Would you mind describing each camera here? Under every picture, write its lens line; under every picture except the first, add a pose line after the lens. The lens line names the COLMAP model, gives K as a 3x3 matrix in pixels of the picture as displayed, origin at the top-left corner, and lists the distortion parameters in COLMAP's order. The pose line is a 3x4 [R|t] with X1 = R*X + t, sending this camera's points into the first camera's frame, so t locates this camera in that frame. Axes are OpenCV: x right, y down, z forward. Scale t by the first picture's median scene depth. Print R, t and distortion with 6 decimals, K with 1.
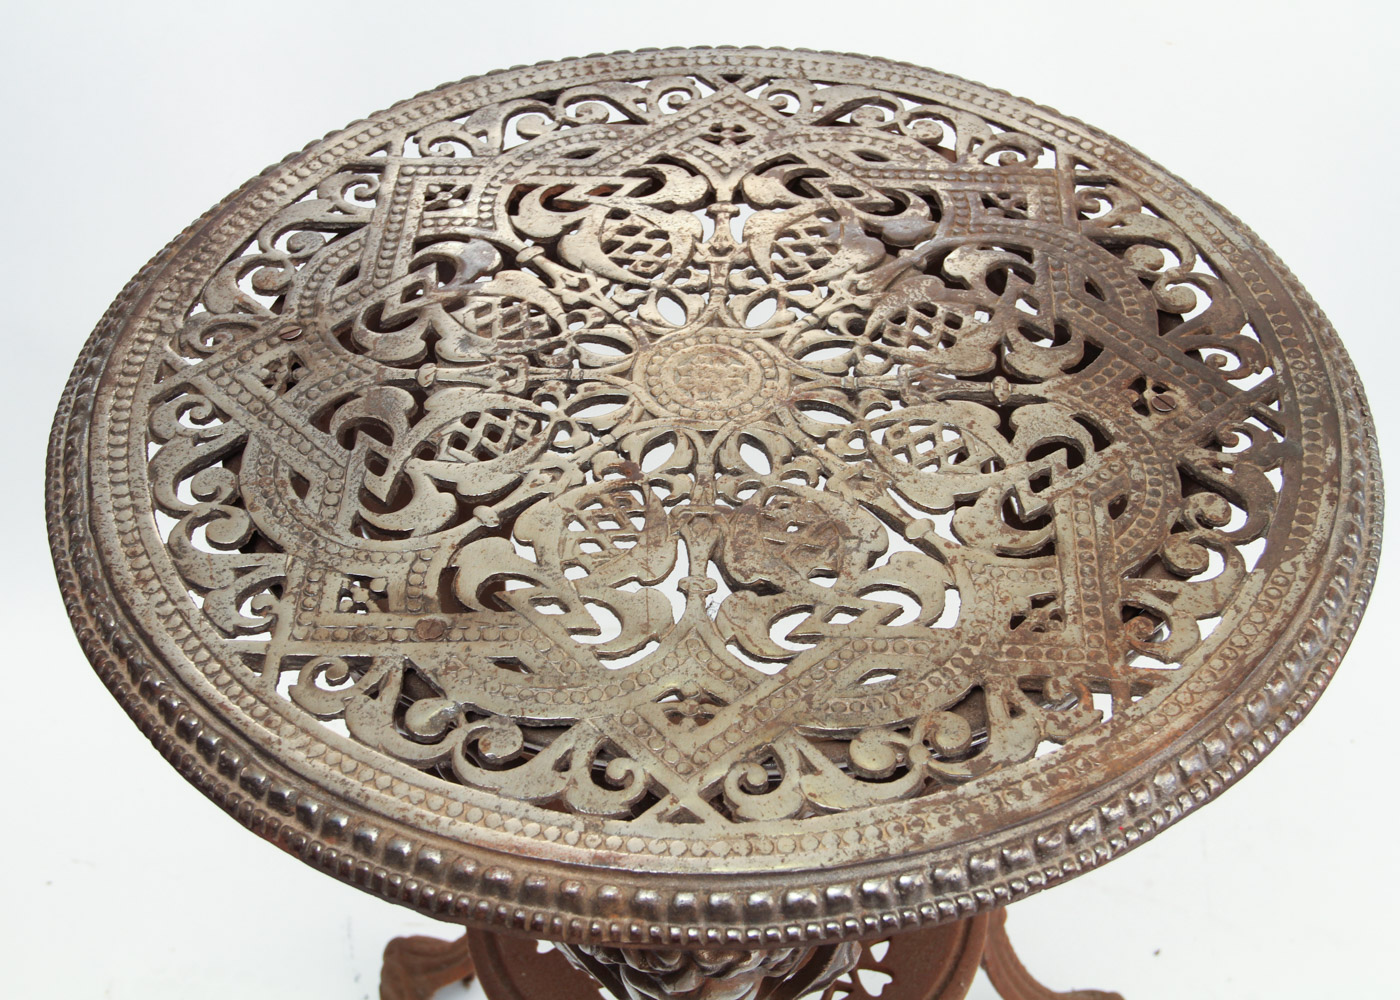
lens RADIAL K [[2499.6, 0, 692.1], [0, 2499.6, 498.7], [0, 0, 1]] dist [0.153672, 0.000000]
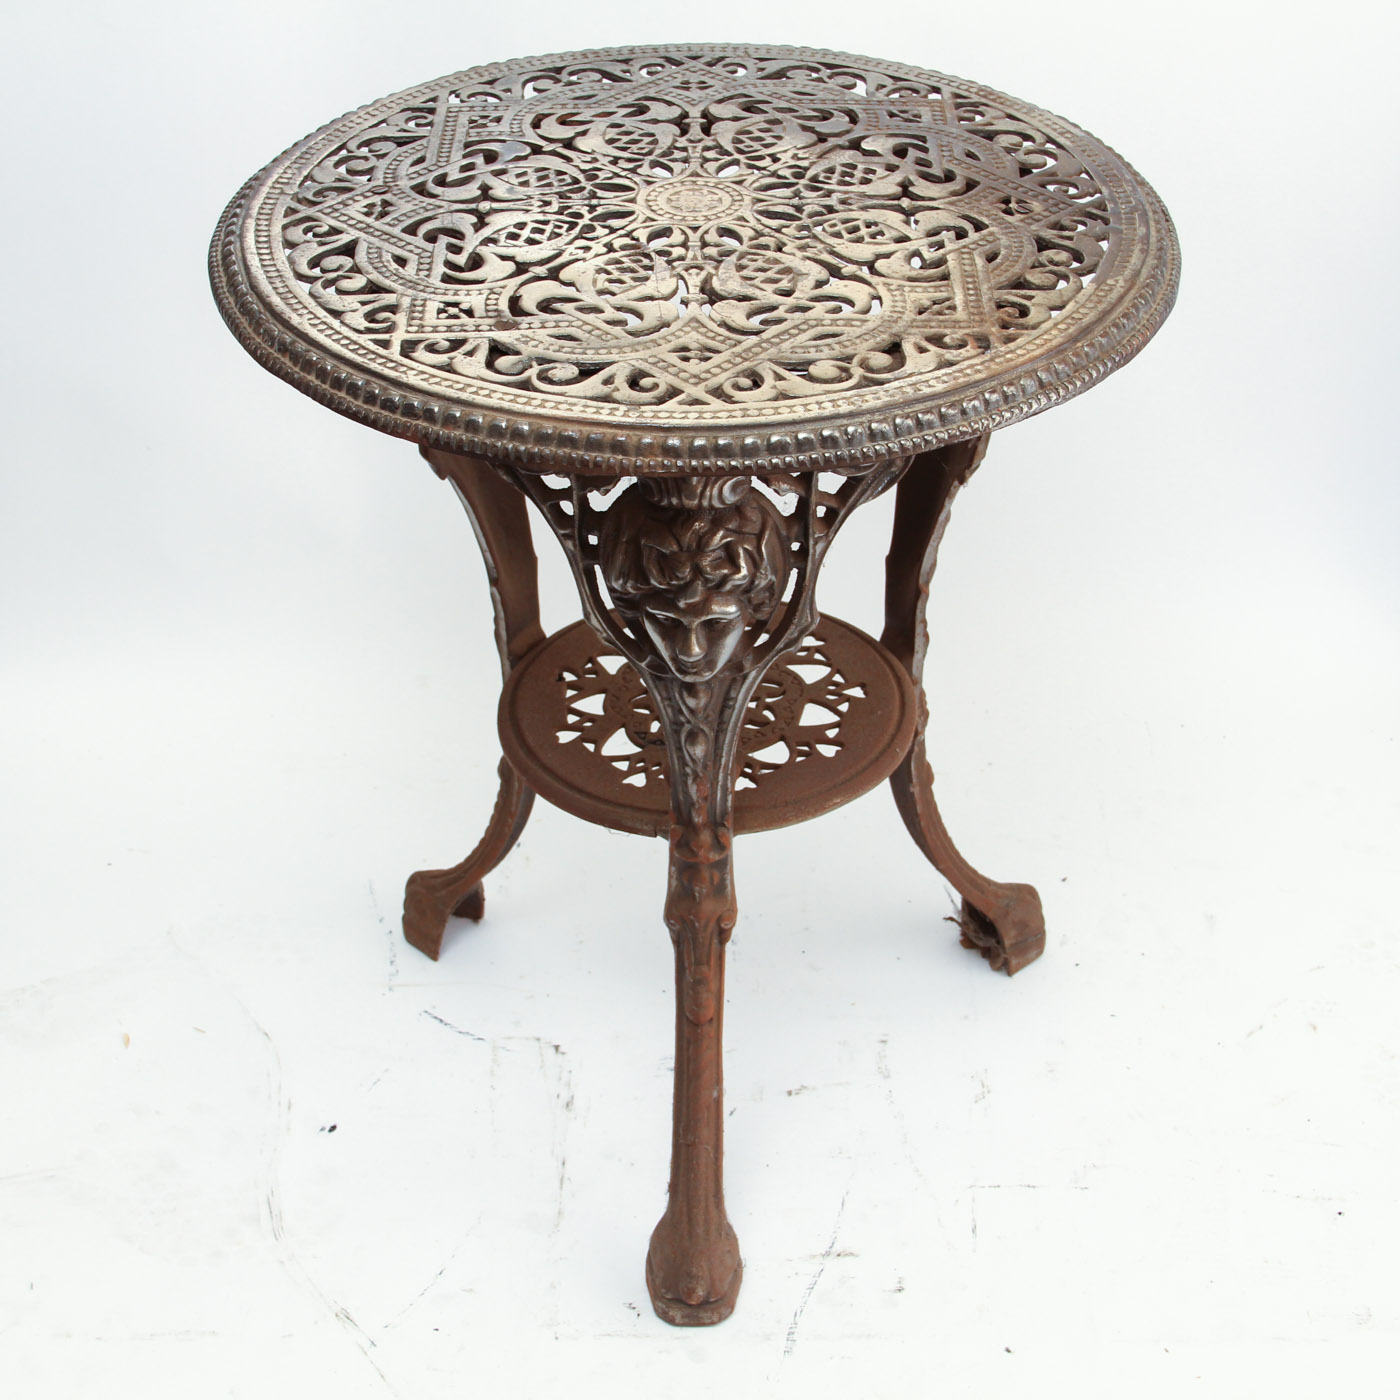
lens RADIAL K [[2889.4, 0, 699.7], [0, 2889.4, 701.9], [0, 0, 1]] dist [0.044060, 0.000000]
pose [[0.998685, -0.026164, 0.044079, -0.068267], [0.032794, 0.987031, -0.157145, 0.483925], [-0.039395, 0.158384, 0.986591, -0.527105]]
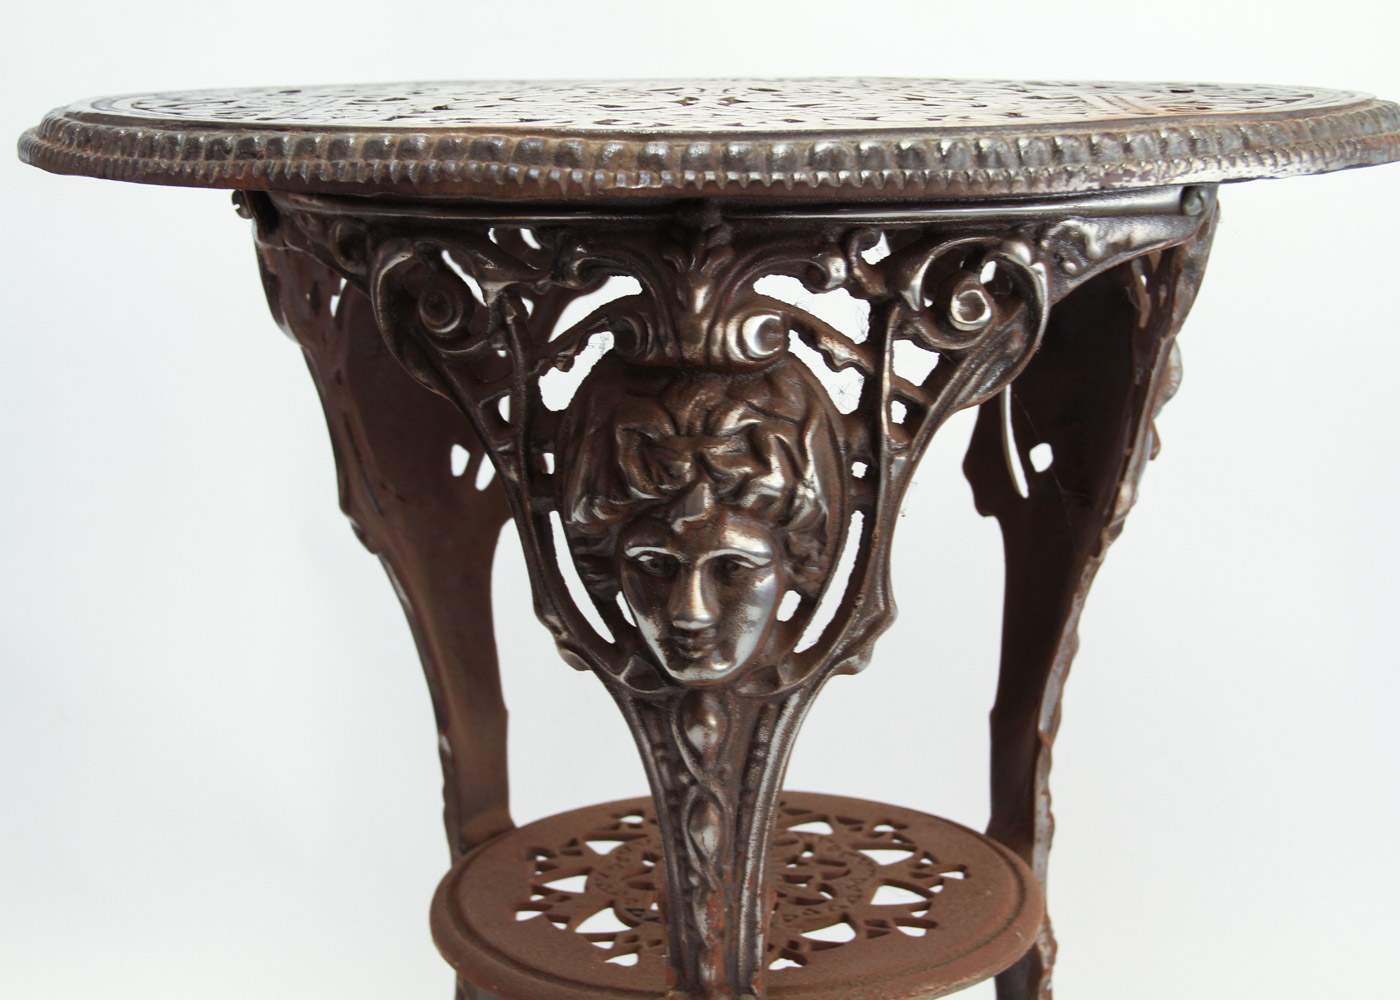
lens RADIAL K [[2449.9, 0, 700.7], [0, 2449.9, 505.2], [0, 0, 1]] dist [0.108807, 0.000000]
pose [[0.999932, -0.000652, 0.011612, -0.010647], [0.006559, 0.856113, -0.516746, 0.608782], [-0.009605, 0.516788, 0.856060, 0.273665]]
